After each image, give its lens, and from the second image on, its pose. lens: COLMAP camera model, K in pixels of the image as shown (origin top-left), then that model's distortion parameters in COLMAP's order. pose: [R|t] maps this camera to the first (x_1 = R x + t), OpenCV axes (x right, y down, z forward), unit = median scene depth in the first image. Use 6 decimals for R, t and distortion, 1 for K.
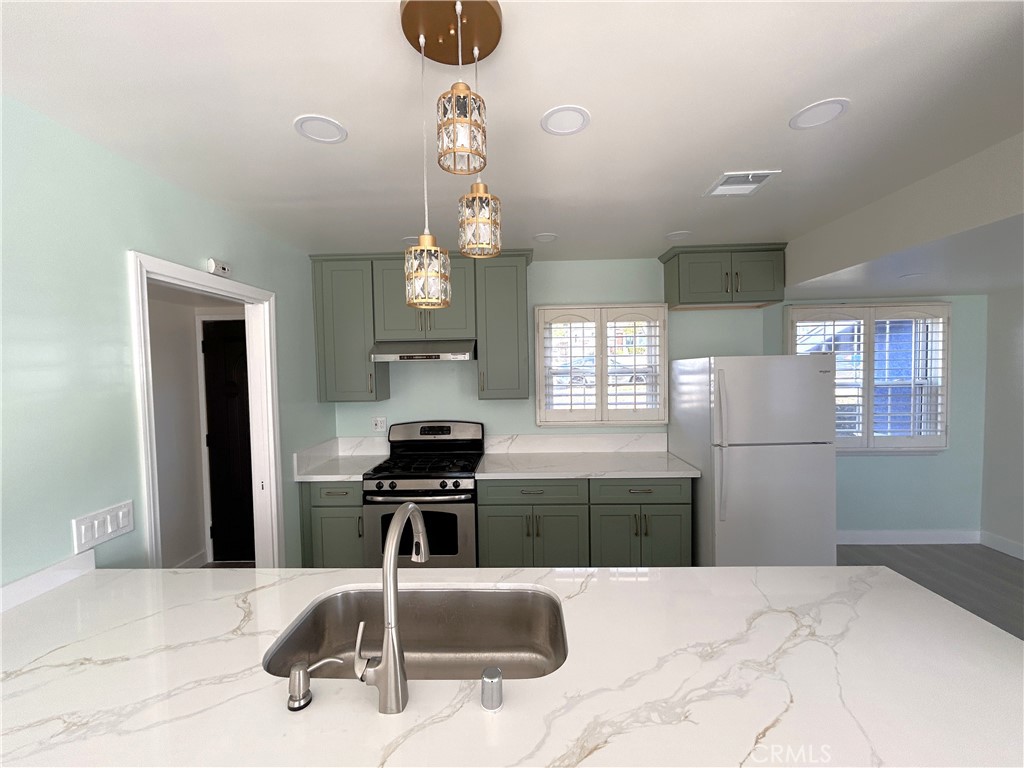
lens RADIAL K [[417.8, 0, 516.4], [0, 417.8, 388.8], [0, 0, 1]] dist [-0.000811, 0.001786]
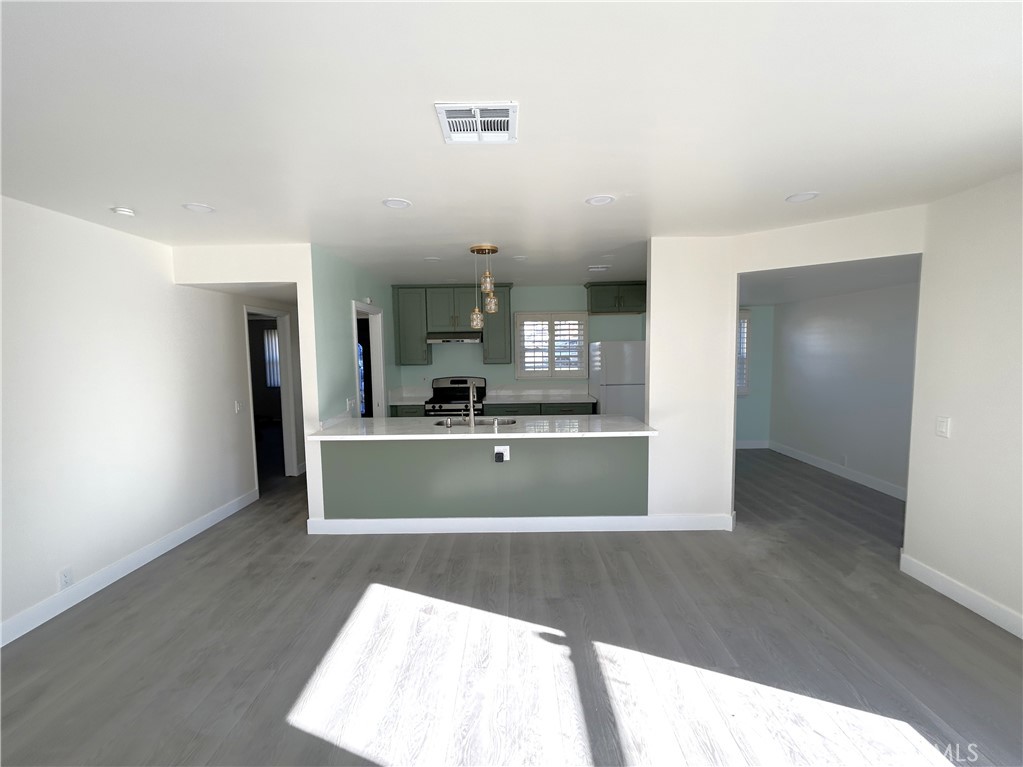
lens RADIAL K [[417.4, 0, 500.5], [0, 417.4, 385.6], [0, 0, 1]] dist [-0.000811, 0.001786]
pose [[0.999819, 0.005228, -0.018317, 0.019697], [-0.004455, 0.999106, 0.042035, 0.042868], [0.018520, -0.041946, 0.998948, -0.851746]]
